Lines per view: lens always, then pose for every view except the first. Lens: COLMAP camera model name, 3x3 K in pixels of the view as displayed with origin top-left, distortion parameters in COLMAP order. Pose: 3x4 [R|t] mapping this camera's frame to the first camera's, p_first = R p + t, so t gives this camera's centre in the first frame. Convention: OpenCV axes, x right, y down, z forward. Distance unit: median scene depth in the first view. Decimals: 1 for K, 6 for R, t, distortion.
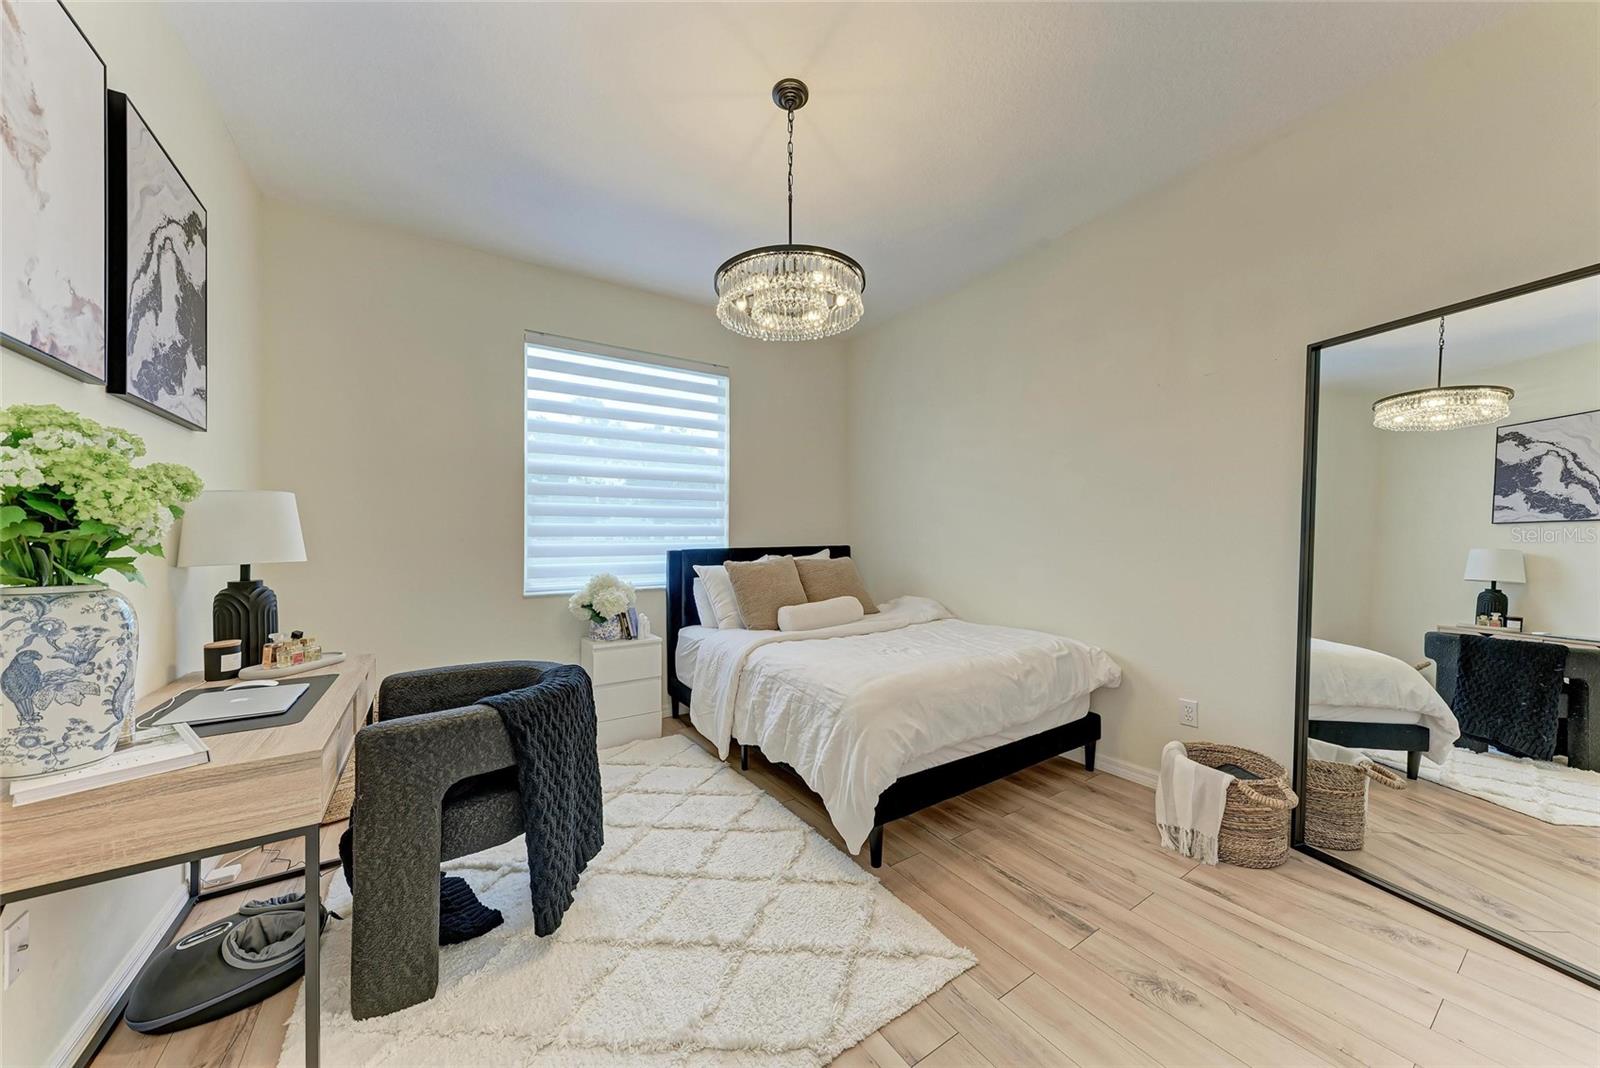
lens RADIAL K [[552.4, 0, 805.5], [0, 552.4, 533.2], [0, 0, 1]] dist [0.013041, -0.000218]
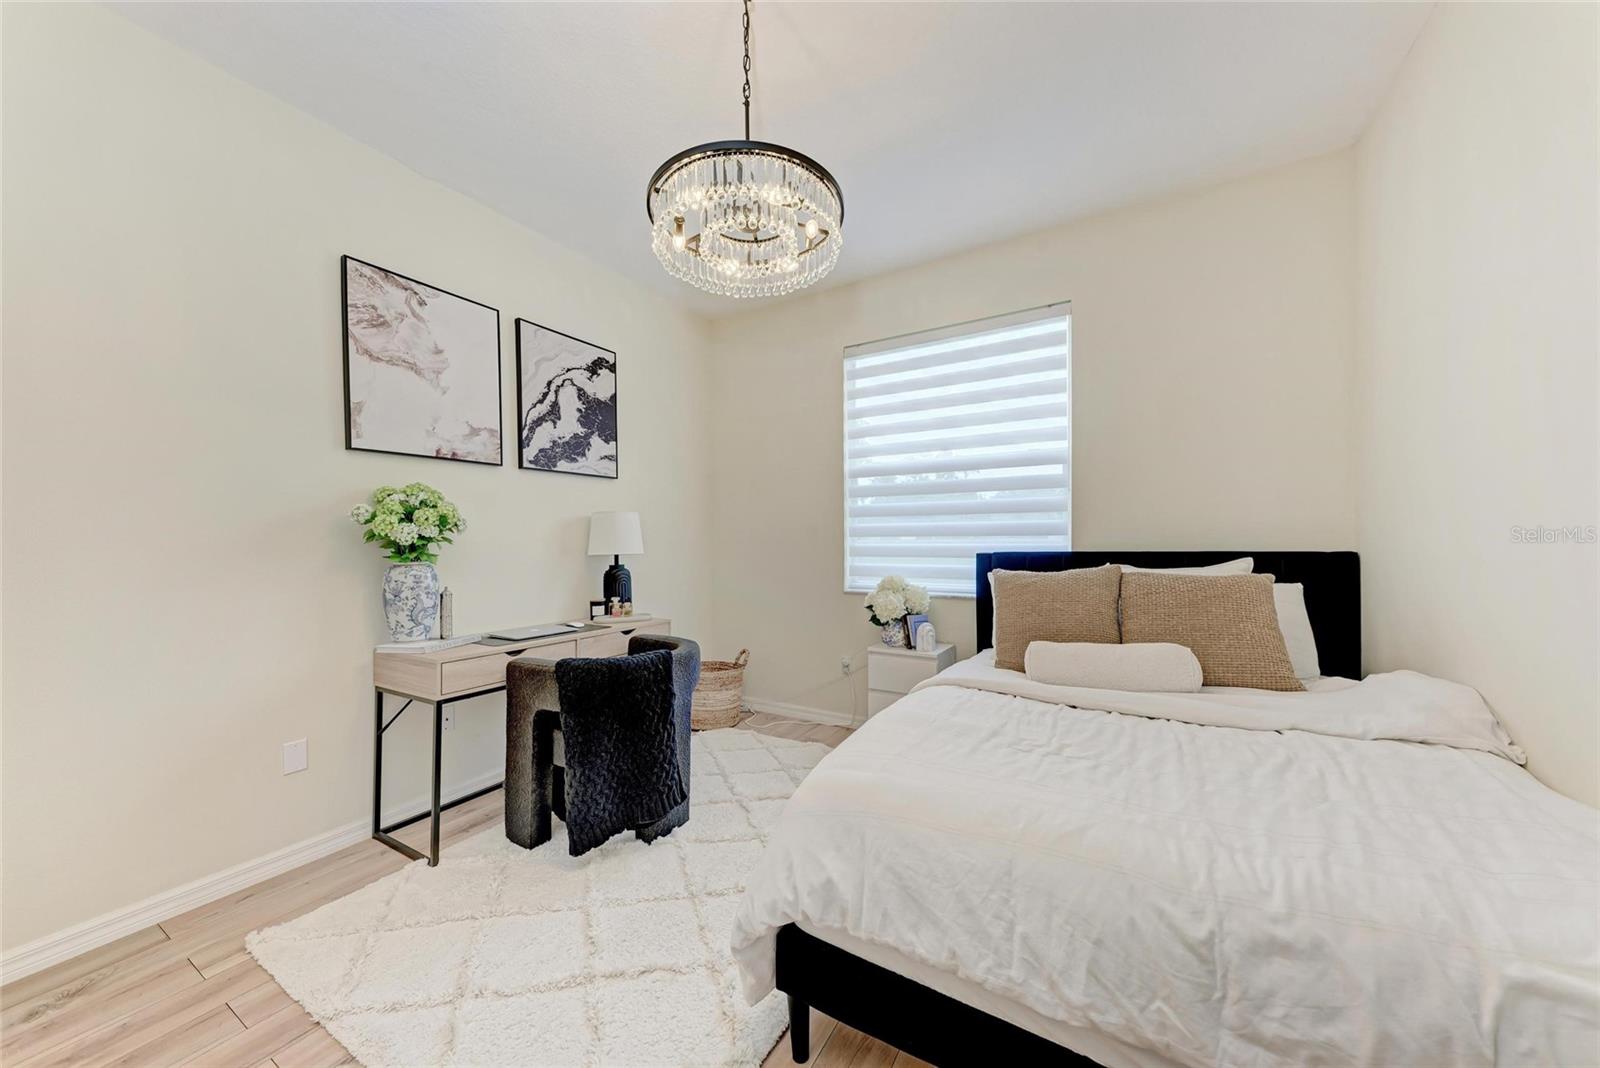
lens RADIAL K [[552.4, 0, 805.5], [0, 552.4, 533.2], [0, 0, 1]] dist [0.013041, -0.000218]
pose [[0.439708, -0.007782, -0.898107, 0.742273], [0.012233, 0.999922, -0.002674, 0.001428], [0.898057, -0.009811, 0.439769, 0.767712]]
